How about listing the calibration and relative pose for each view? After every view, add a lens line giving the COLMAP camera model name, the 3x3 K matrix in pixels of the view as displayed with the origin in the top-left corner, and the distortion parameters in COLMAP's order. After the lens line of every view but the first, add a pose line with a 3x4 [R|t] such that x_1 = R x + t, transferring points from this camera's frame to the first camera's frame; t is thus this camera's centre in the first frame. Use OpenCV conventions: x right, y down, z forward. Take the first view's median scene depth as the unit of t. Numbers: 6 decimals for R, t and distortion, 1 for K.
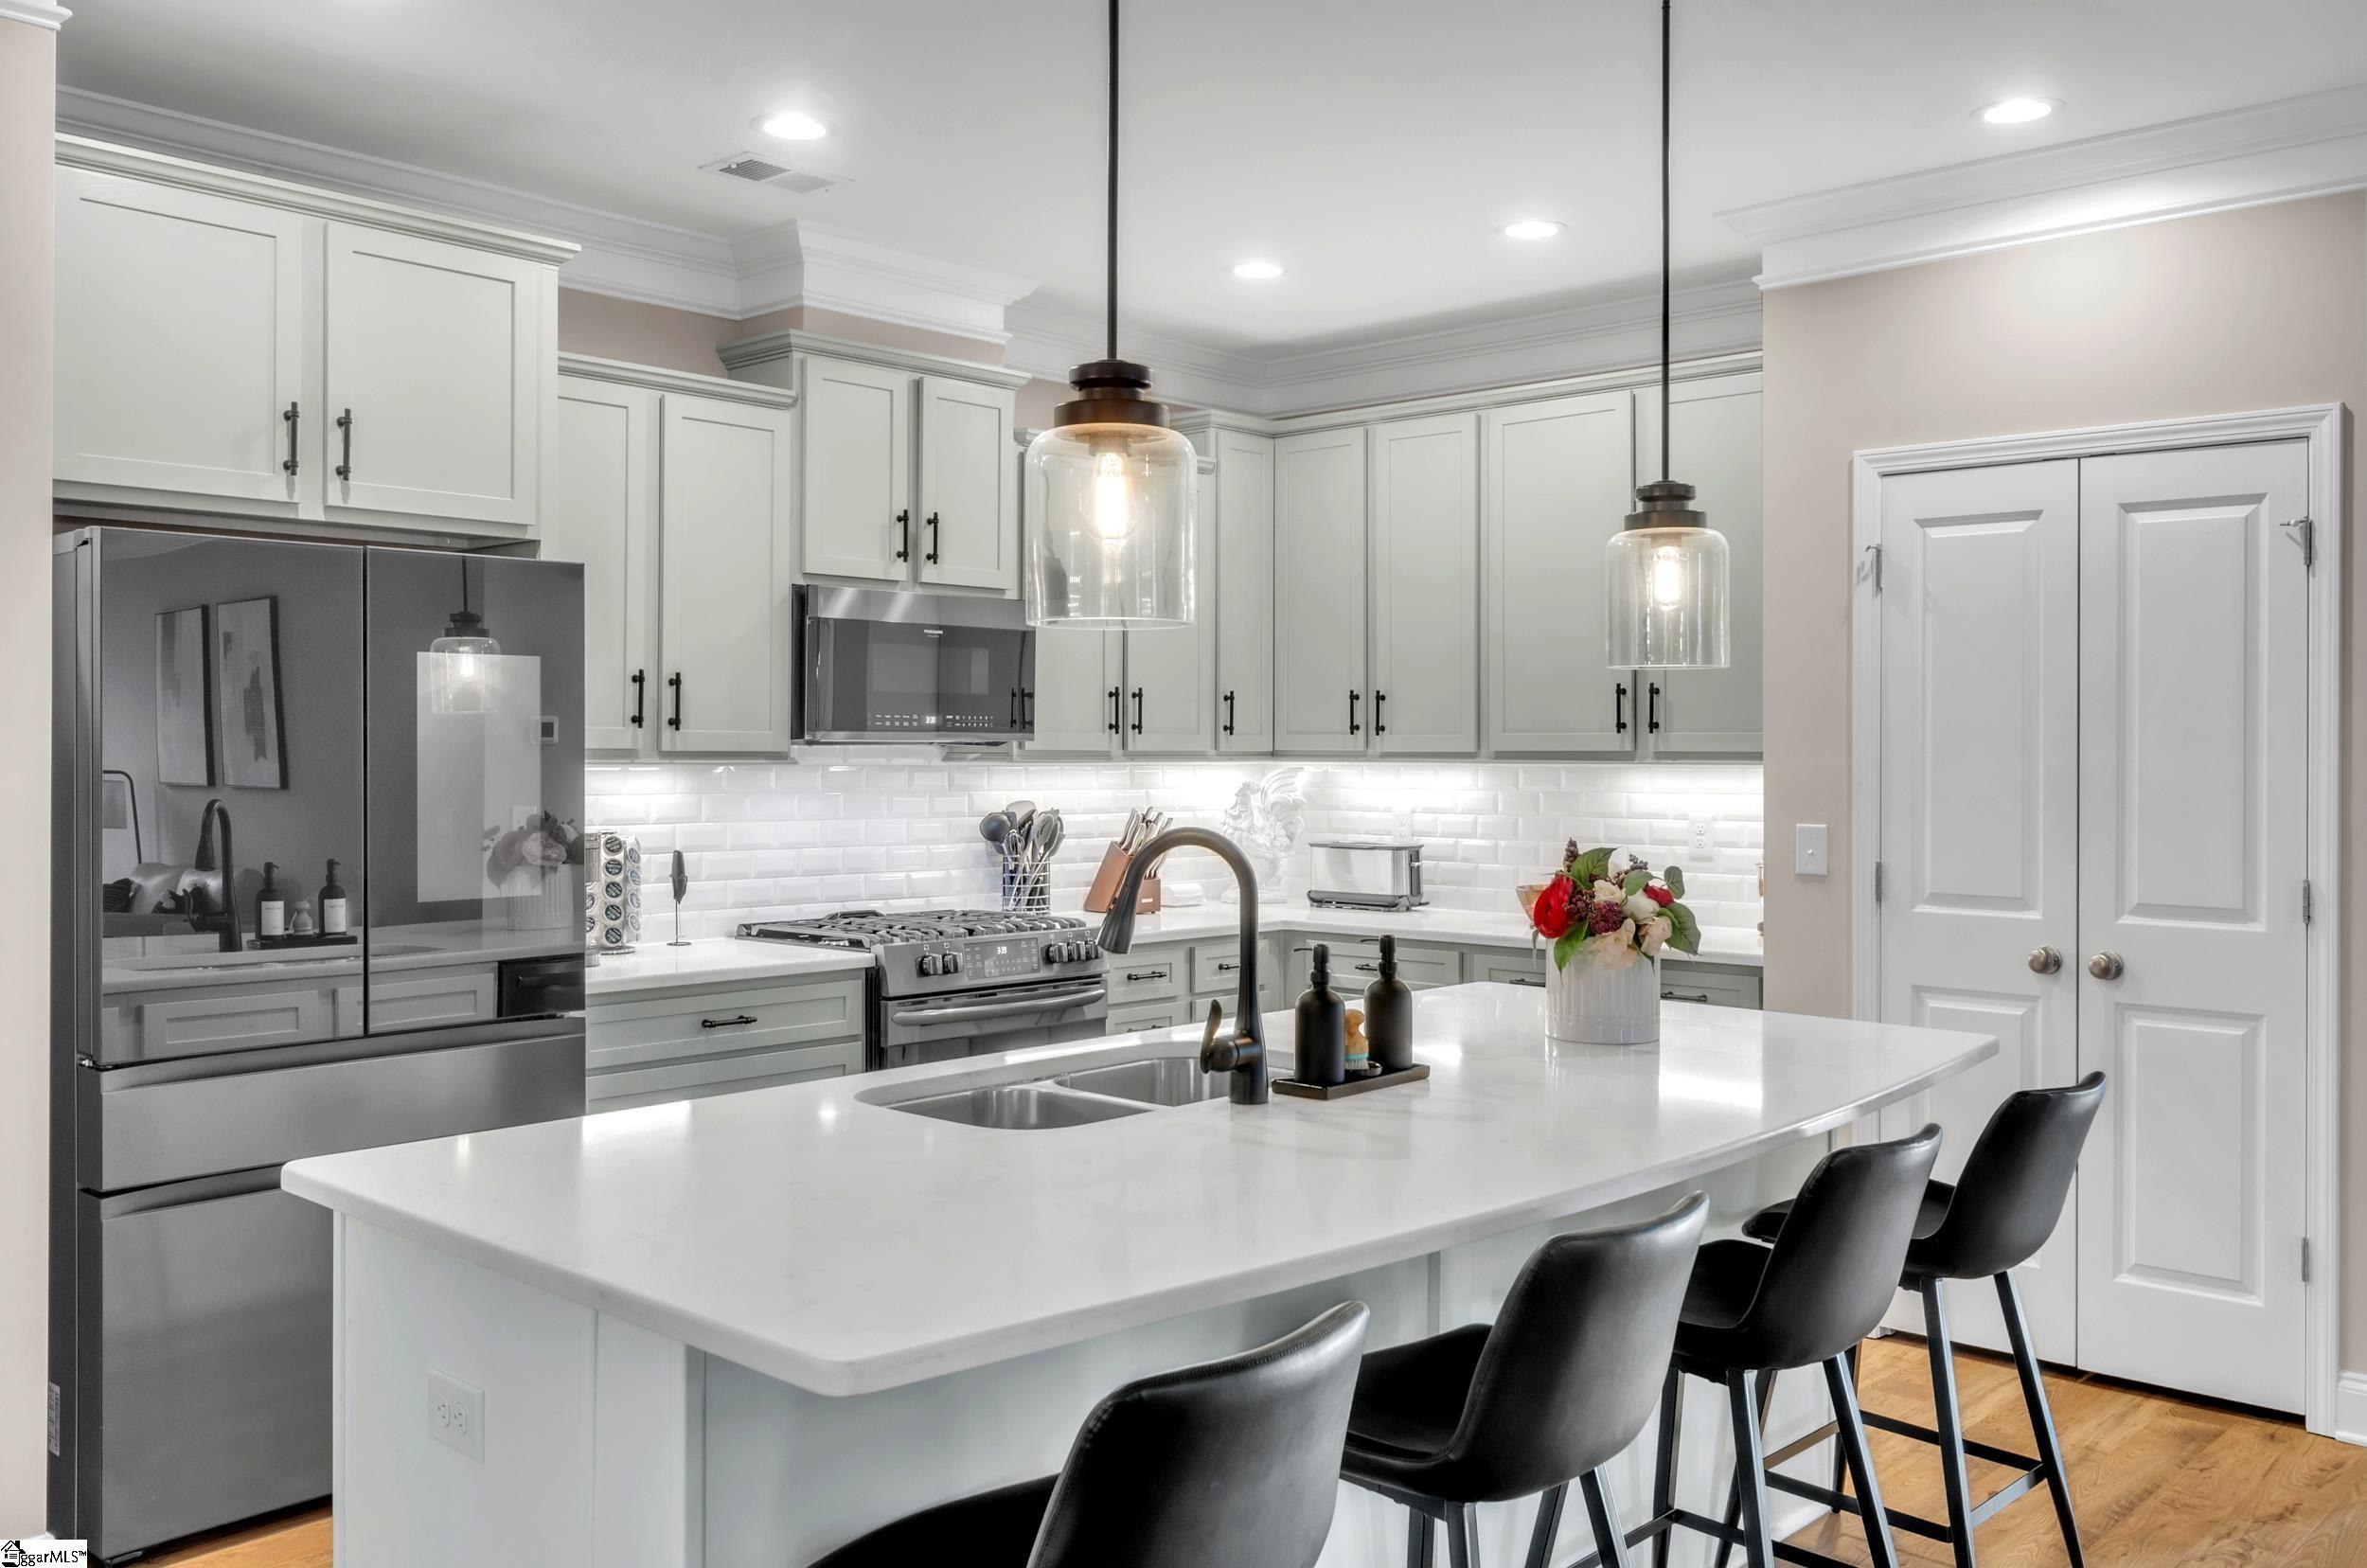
lens RADIAL K [[1987.7, 0, 1181.9], [0, 1987.7, 780.9], [0, 0, 1]] dist [0.013521, 0.005310]
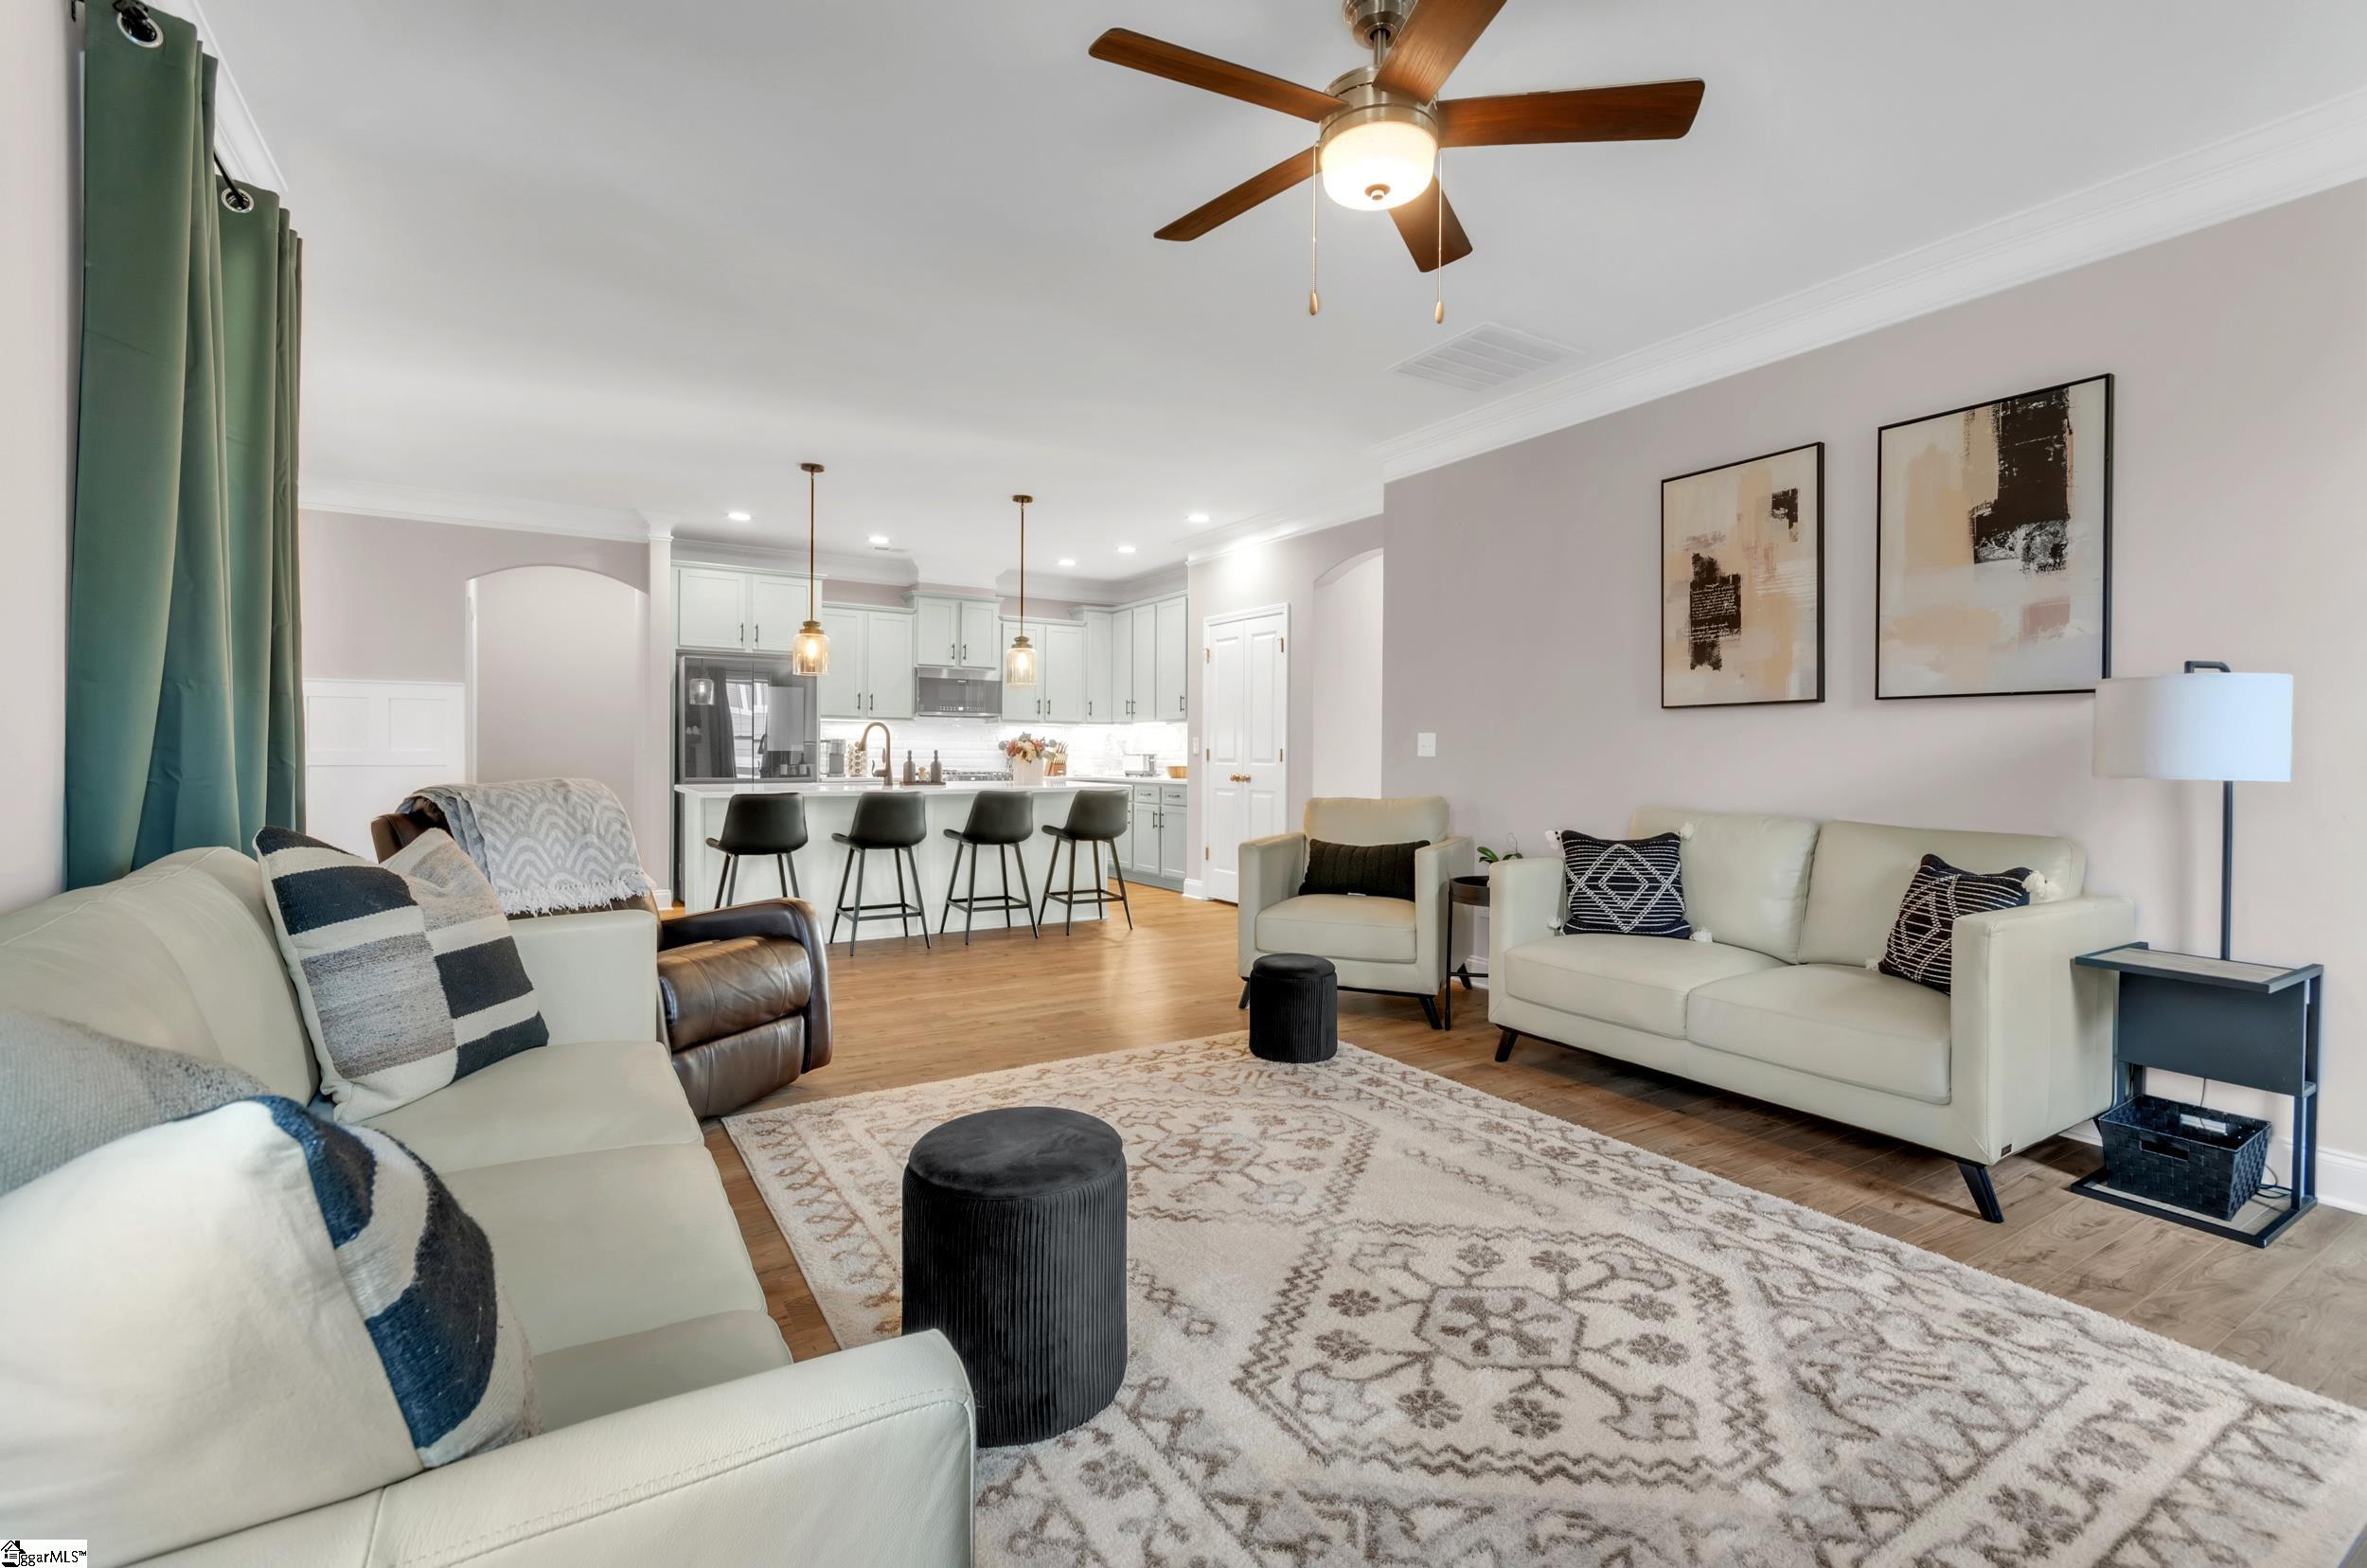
lens RADIAL K [[1035.2, 0, 1175.0], [0, 1035.2, 763.4], [0, 0, 1]] dist [-0.000241, 0.000038]
pose [[0.965392, 0.004173, -0.260771, 0.664341], [-0.005777, 0.999969, -0.005385, 0.066520], [0.260740, 0.006706, 0.965386, -0.538427]]
